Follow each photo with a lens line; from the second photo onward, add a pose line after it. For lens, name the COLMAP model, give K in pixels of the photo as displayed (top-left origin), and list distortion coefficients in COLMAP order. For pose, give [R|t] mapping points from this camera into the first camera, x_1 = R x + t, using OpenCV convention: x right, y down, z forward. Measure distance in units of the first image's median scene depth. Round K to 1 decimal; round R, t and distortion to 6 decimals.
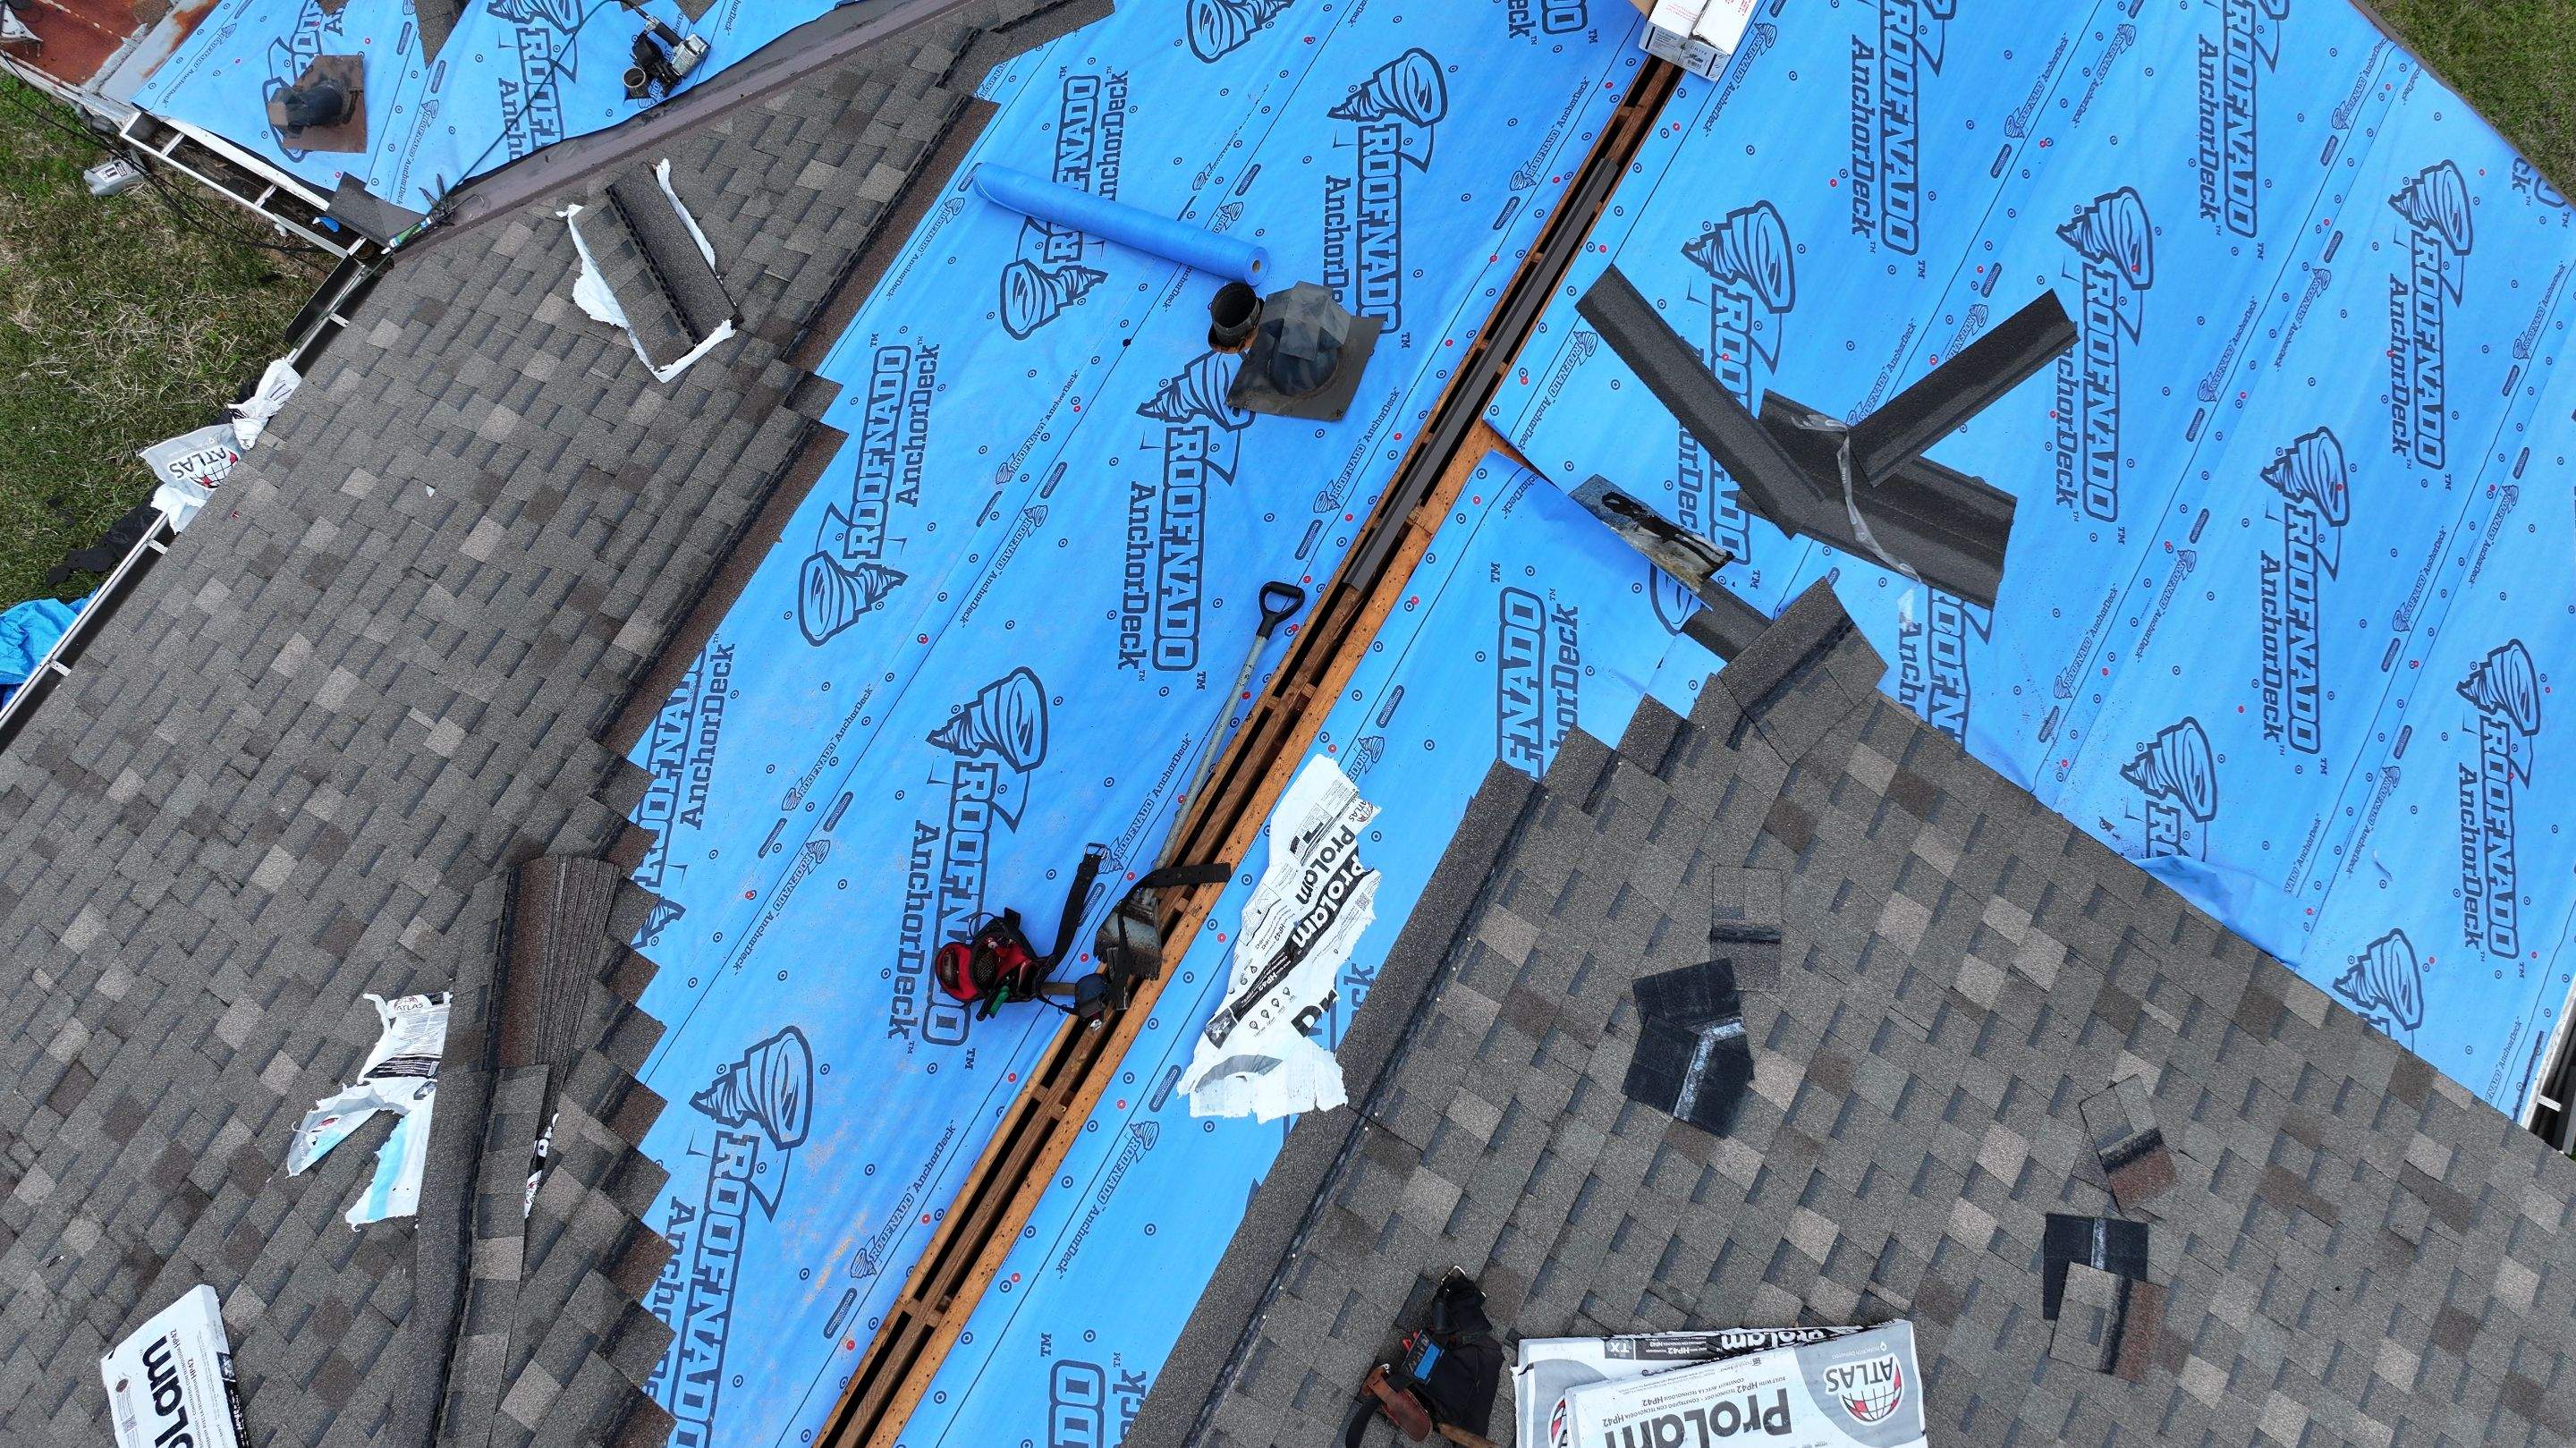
lens RADIAL K [[1813.5, 0, 1288.0], [0, 1813.5, 714.3], [0, 0, 1]] dist [0.006087, 0.006047]
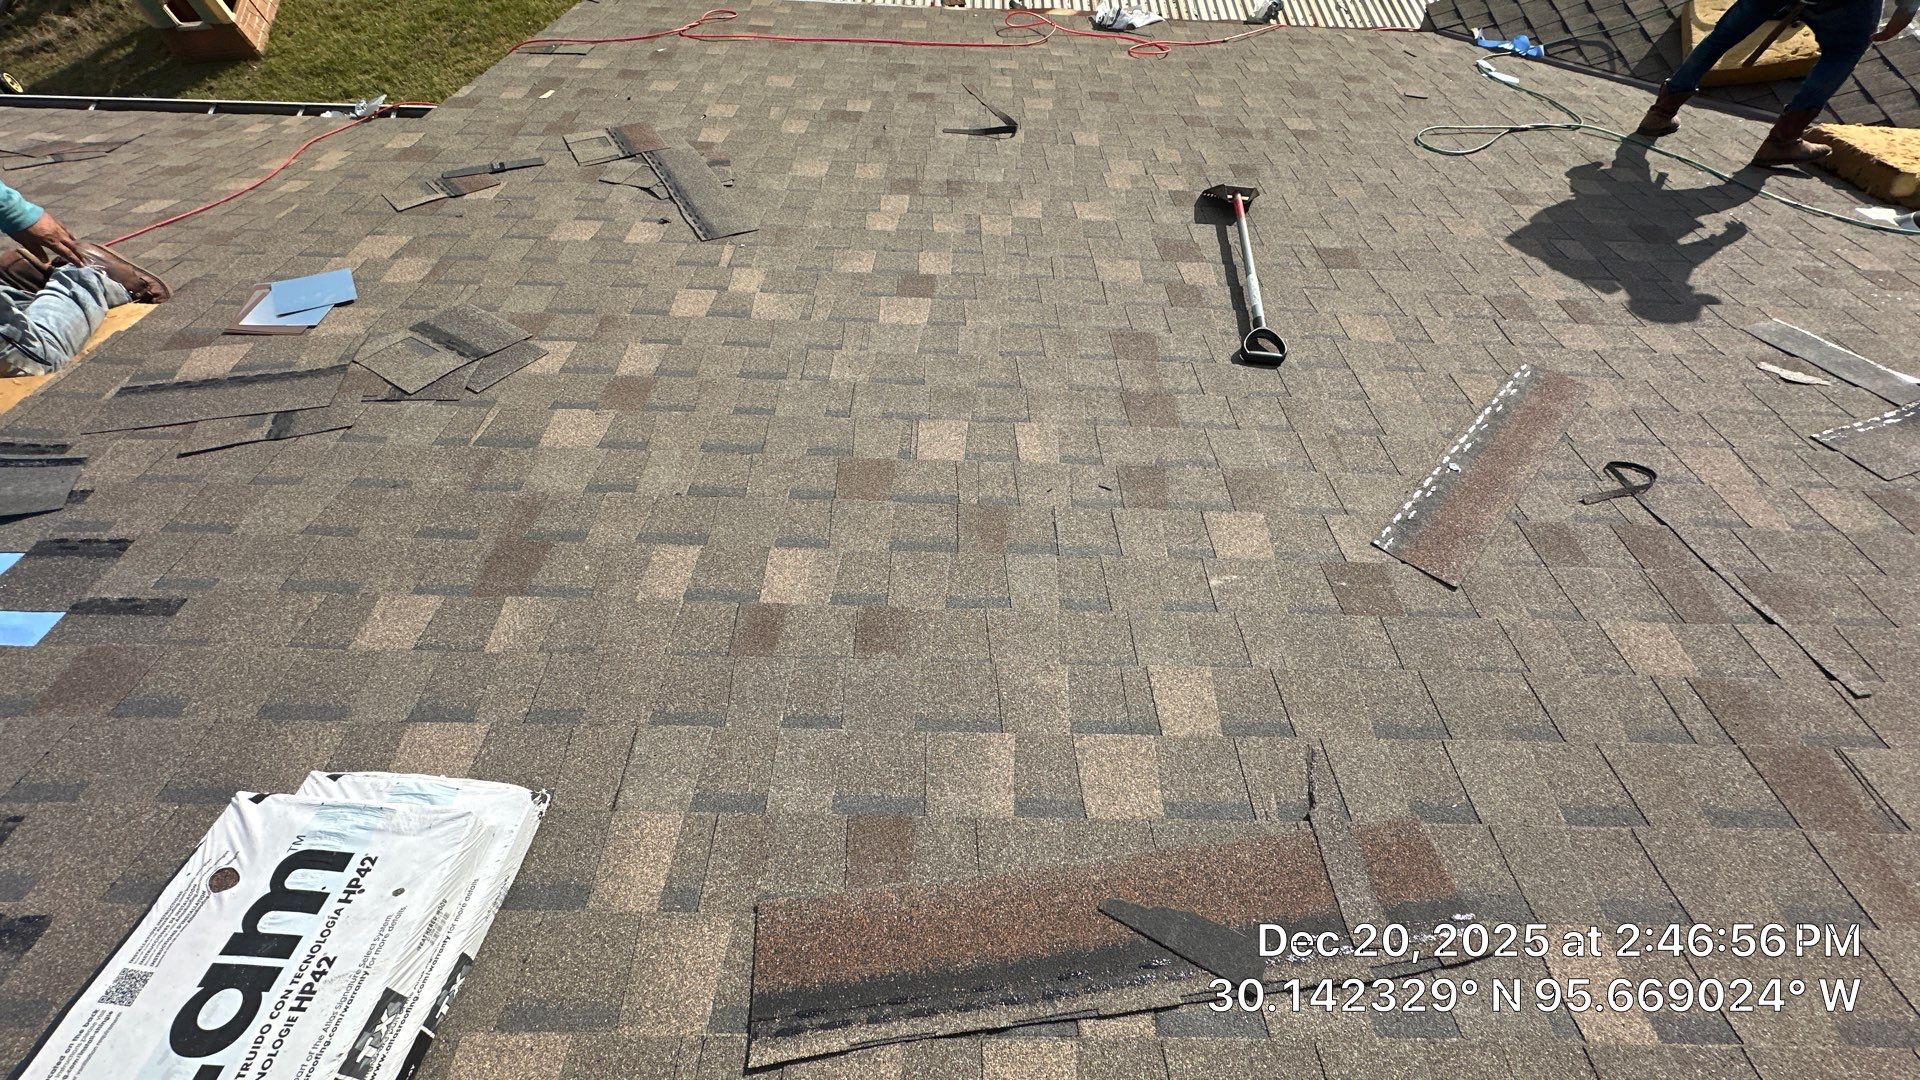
lens RADIAL K [[762.1, 0, 960.0], [0, 762.1, 540.0], [0, 0, 1]] dist [-0.000278, 0.000074]
pose [[-0.479586, -0.793520, 0.374597, -0.055310], [0.836258, -0.283982, 0.469070, 0.160564], [-0.265837, 0.538219, 0.799782, 0.645835]]
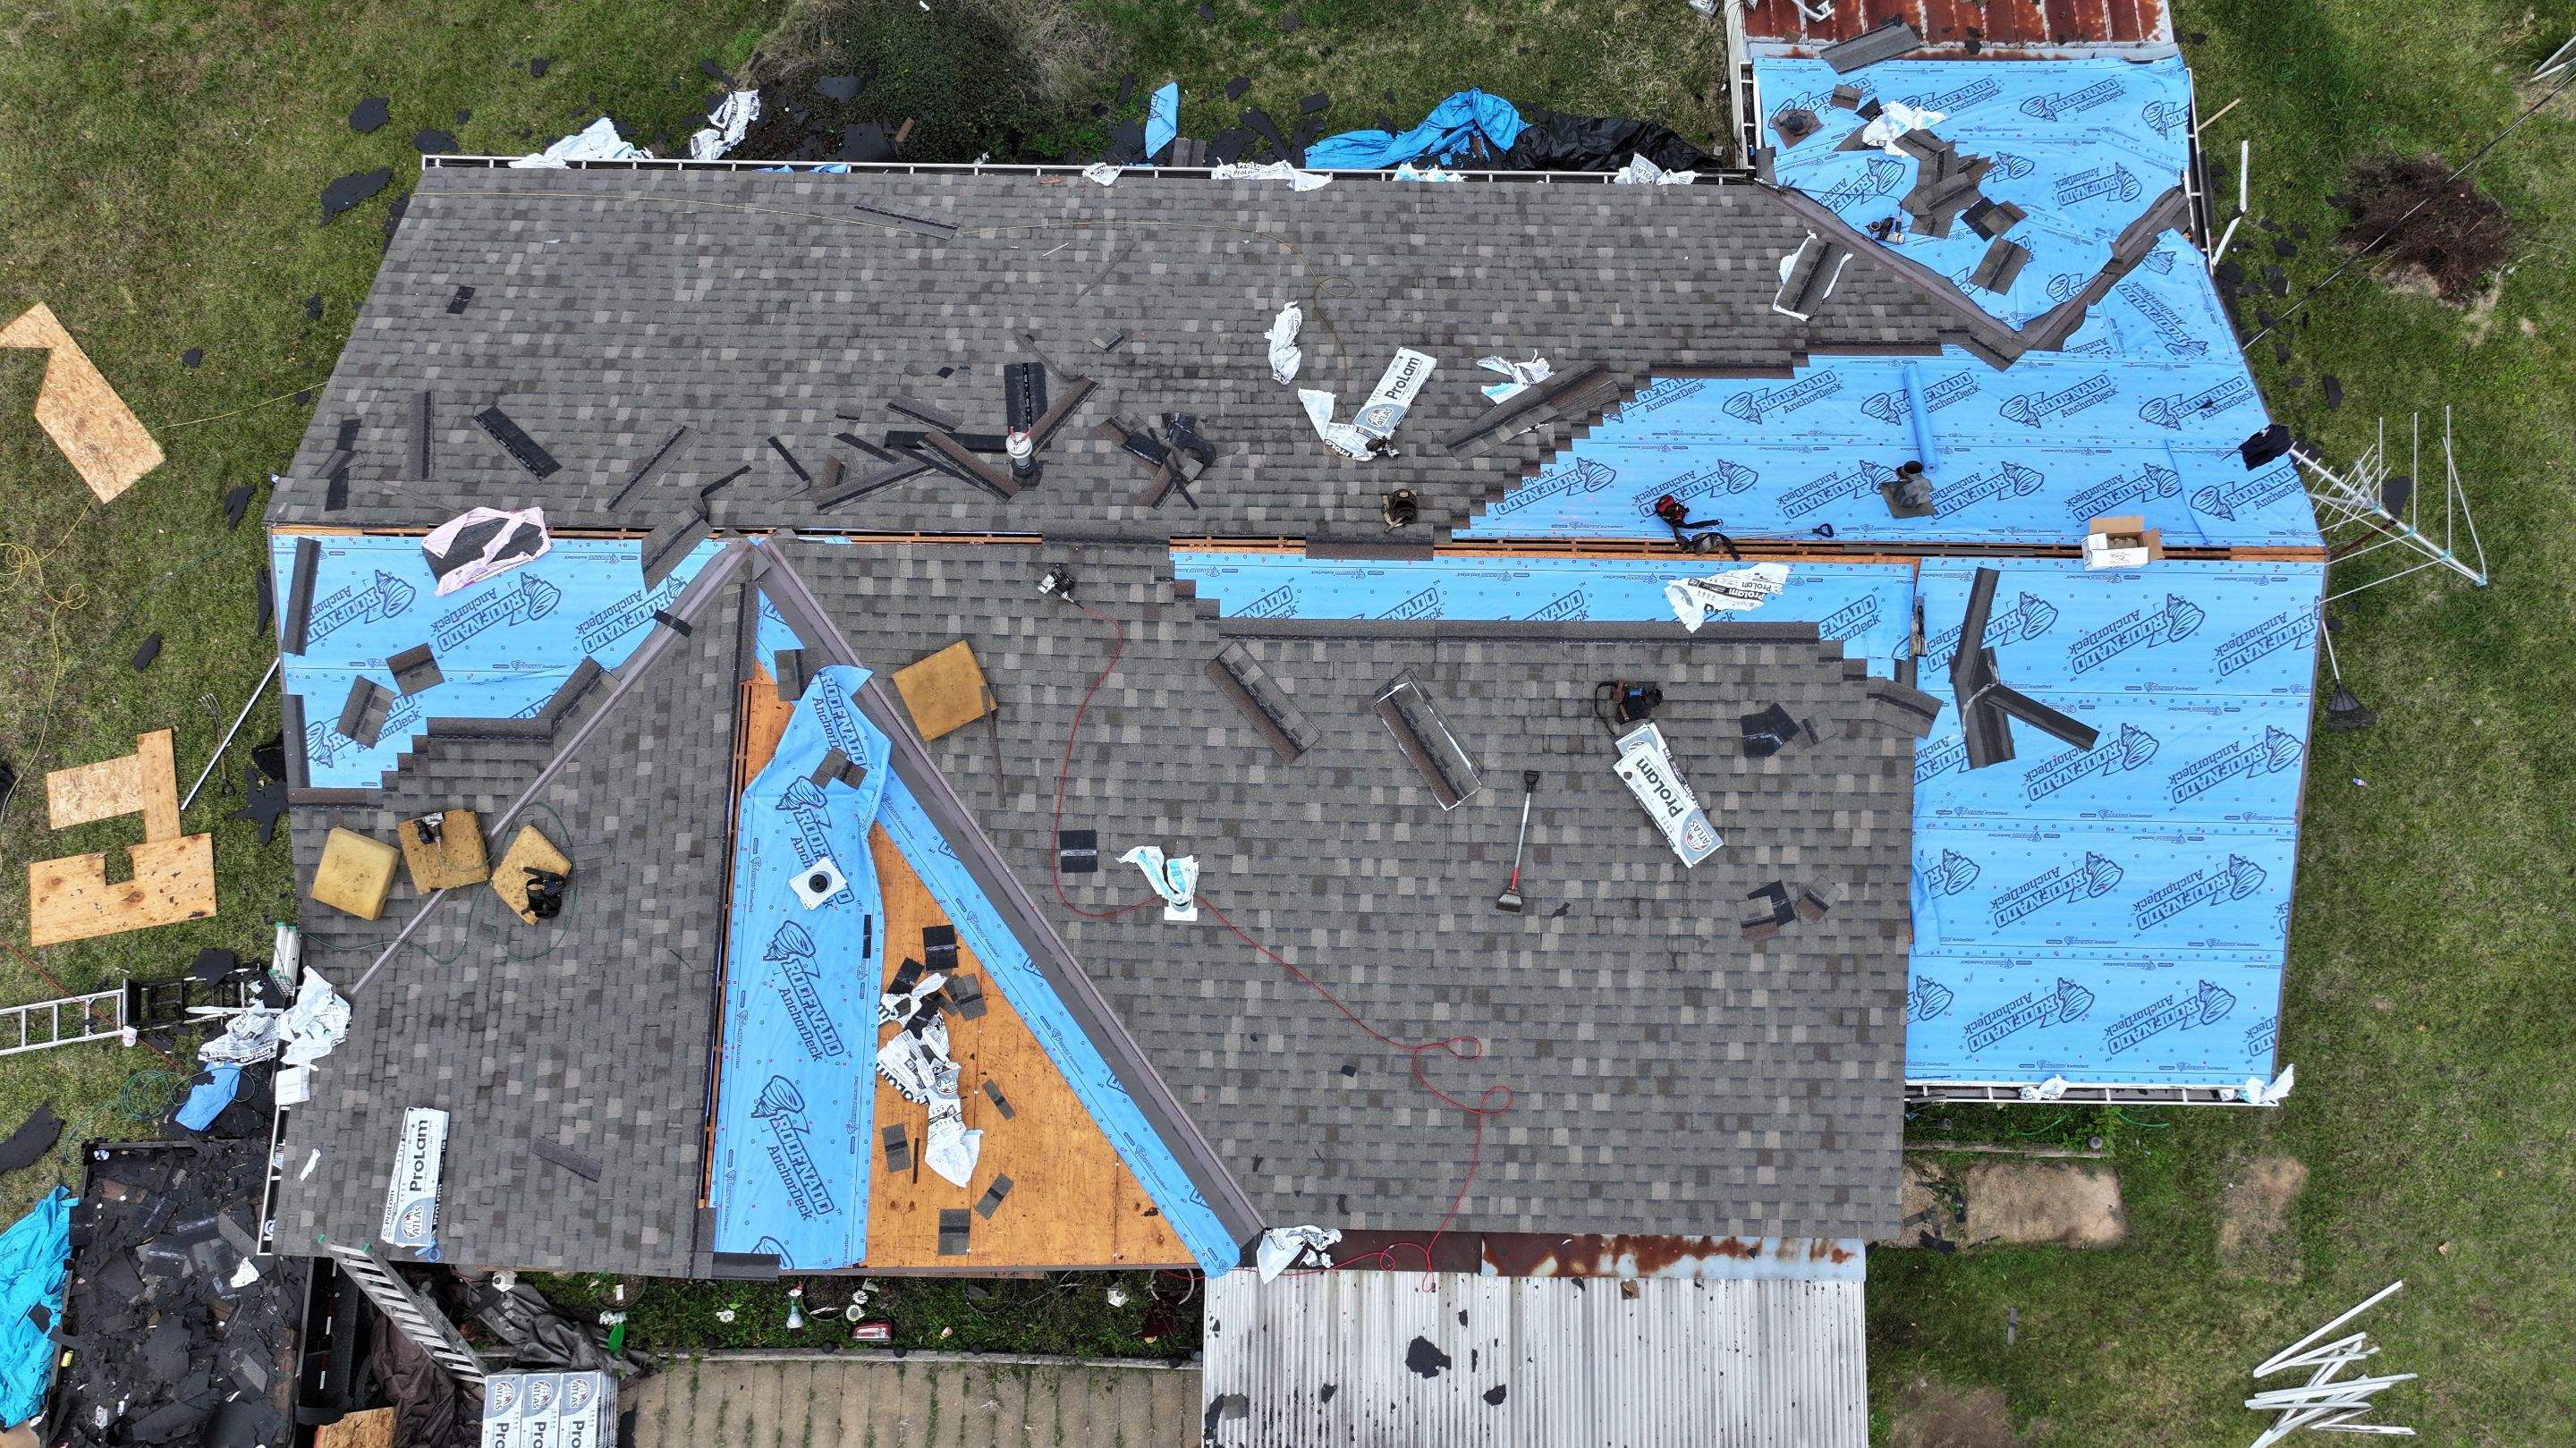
lens RADIAL K [[1806.4, 0, 1289.0], [0, 1806.4, 715.6], [0, 0, 1]] dist [0.006038, 0.009780]
pose [[0.483583, 0.852780, -0.197264, 0.378949], [-0.841789, 0.514866, 0.162183, 0.325144], [0.239870, 0.087626, 0.966842, -1.874395]]
